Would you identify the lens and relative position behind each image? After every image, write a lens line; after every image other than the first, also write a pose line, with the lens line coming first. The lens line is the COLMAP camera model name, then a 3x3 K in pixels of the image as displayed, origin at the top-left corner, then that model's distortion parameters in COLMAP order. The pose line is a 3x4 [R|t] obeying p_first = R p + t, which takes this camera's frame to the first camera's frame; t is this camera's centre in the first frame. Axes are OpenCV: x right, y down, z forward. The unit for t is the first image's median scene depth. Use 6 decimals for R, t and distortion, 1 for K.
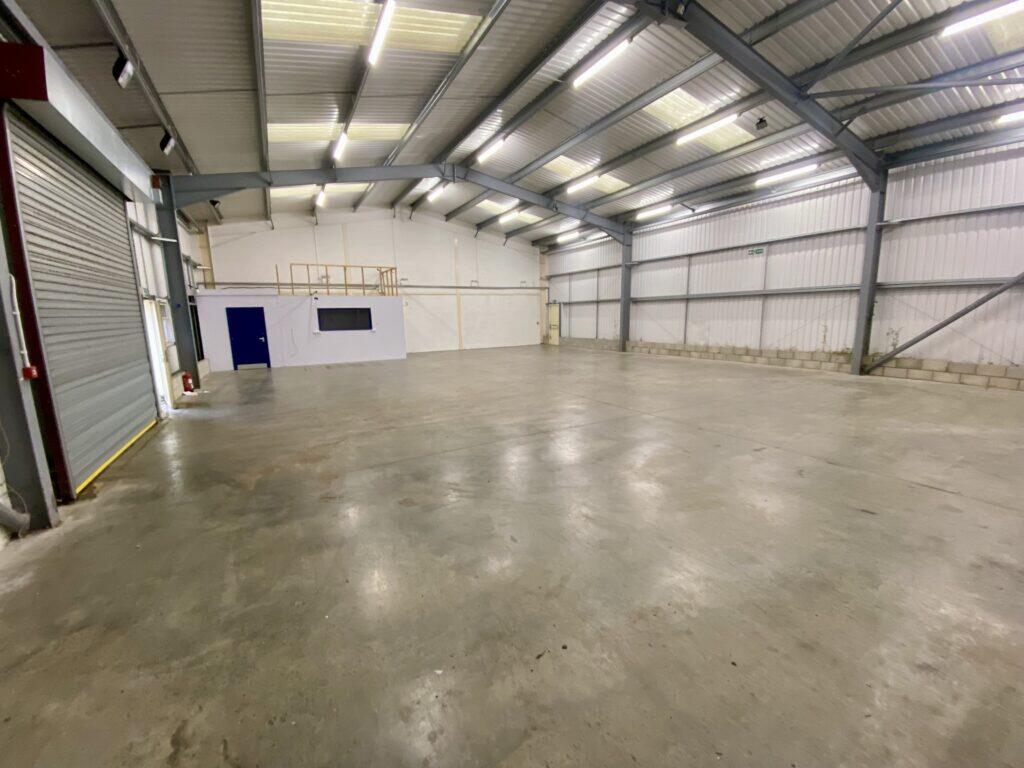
lens RADIAL K [[419.1, 0, 508.0], [0, 419.1, 382.1], [0, 0, 1]] dist [-0.002373, -0.000436]
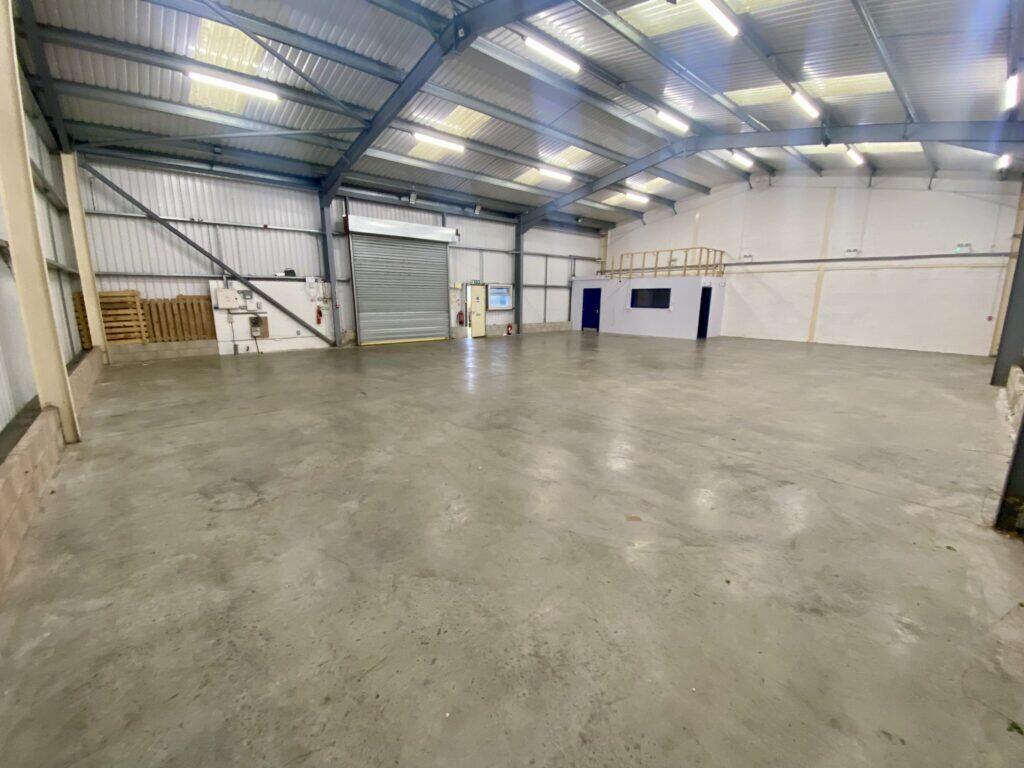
lens RADIAL K [[419.1, 0, 507.2], [0, 419.1, 381.5], [0, 0, 1]] dist [-0.002373, -0.000436]
pose [[0.218908, 0.215364, -0.951681, 0.686695], [-0.163902, 0.969595, 0.181717, -0.073946], [0.961881, 0.116203, 0.247551, 0.363788]]
